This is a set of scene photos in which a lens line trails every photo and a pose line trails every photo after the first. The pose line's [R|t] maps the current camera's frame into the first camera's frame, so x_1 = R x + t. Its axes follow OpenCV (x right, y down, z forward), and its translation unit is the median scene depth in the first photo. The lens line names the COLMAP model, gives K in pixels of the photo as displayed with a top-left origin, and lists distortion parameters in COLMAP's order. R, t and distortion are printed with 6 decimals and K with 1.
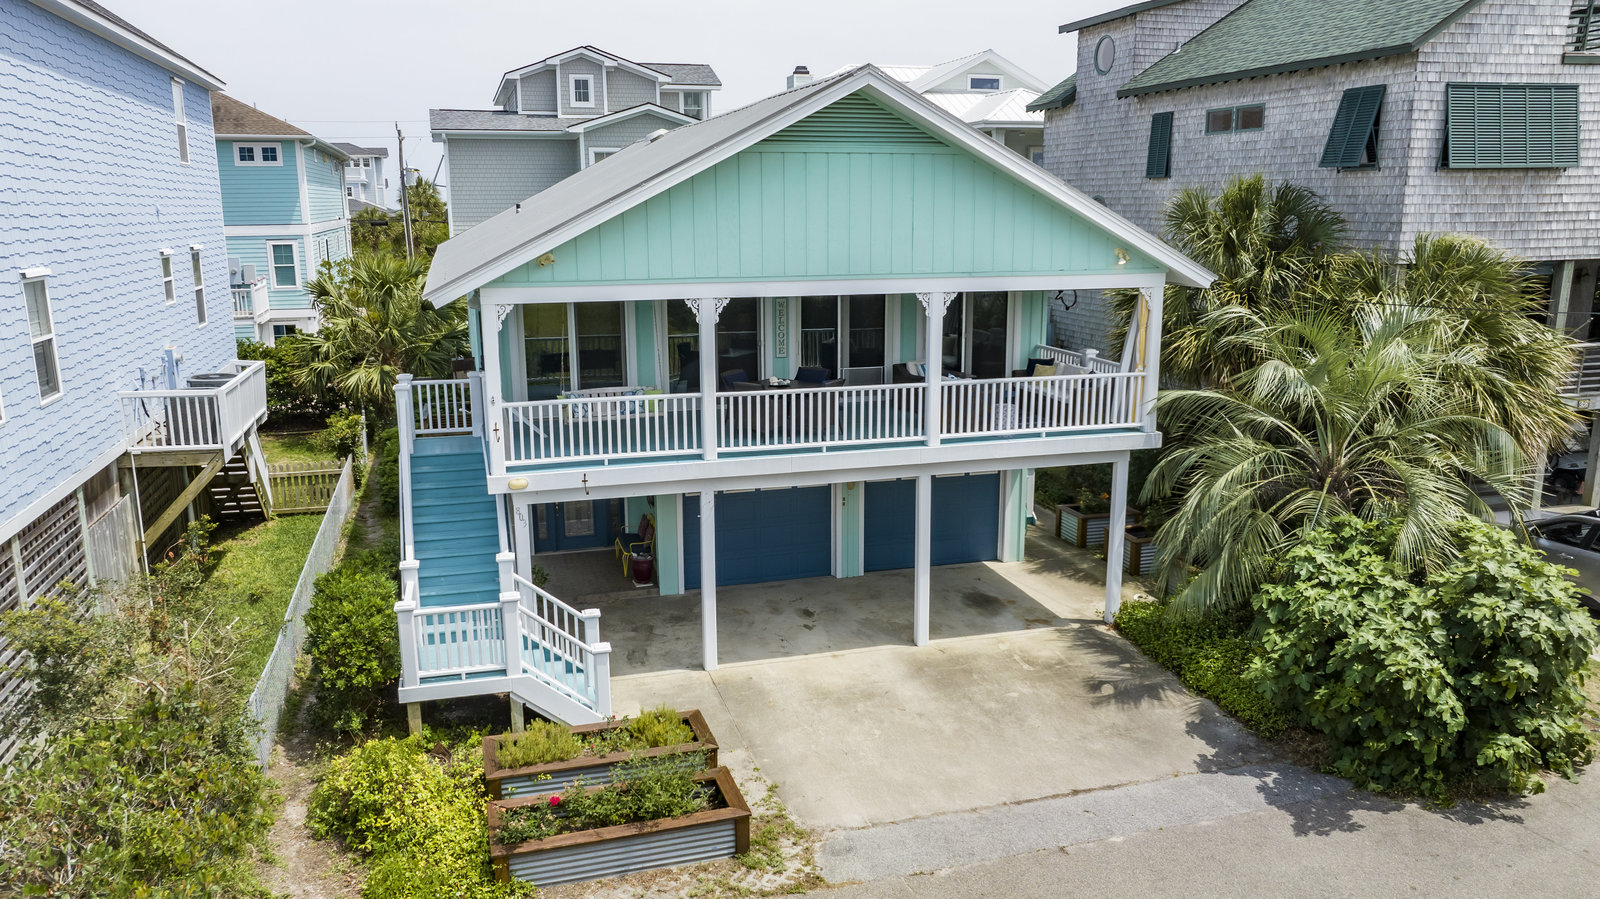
lens RADIAL K [[1175.0, 0, 797.0], [0, 1175.0, 455.8], [0, 0, 1]] dist [-0.013427, 0.002026]
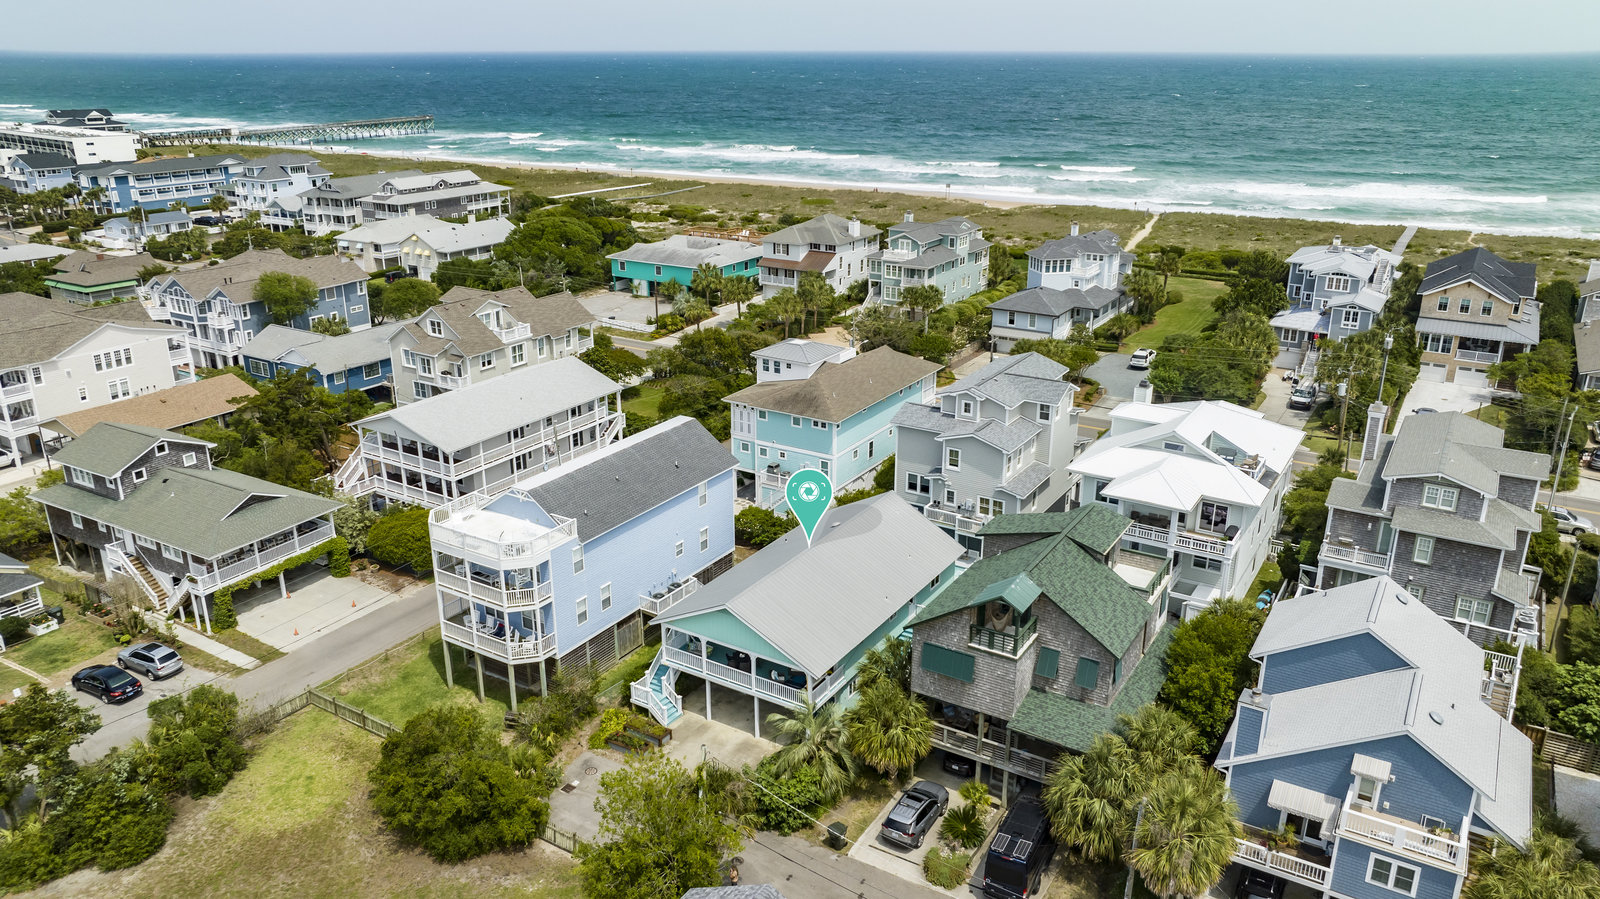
lens RADIAL K [[1133.0, 0, 797.0], [0, 1133.0, 446.8], [0, 0, 1]] dist [-0.017390, 0.004195]
pose [[0.669531, 0.253590, -0.698155, 2.547512], [-0.163133, 0.967170, 0.194859, -1.496289], [0.724649, -0.016572, 0.688919, -1.378765]]
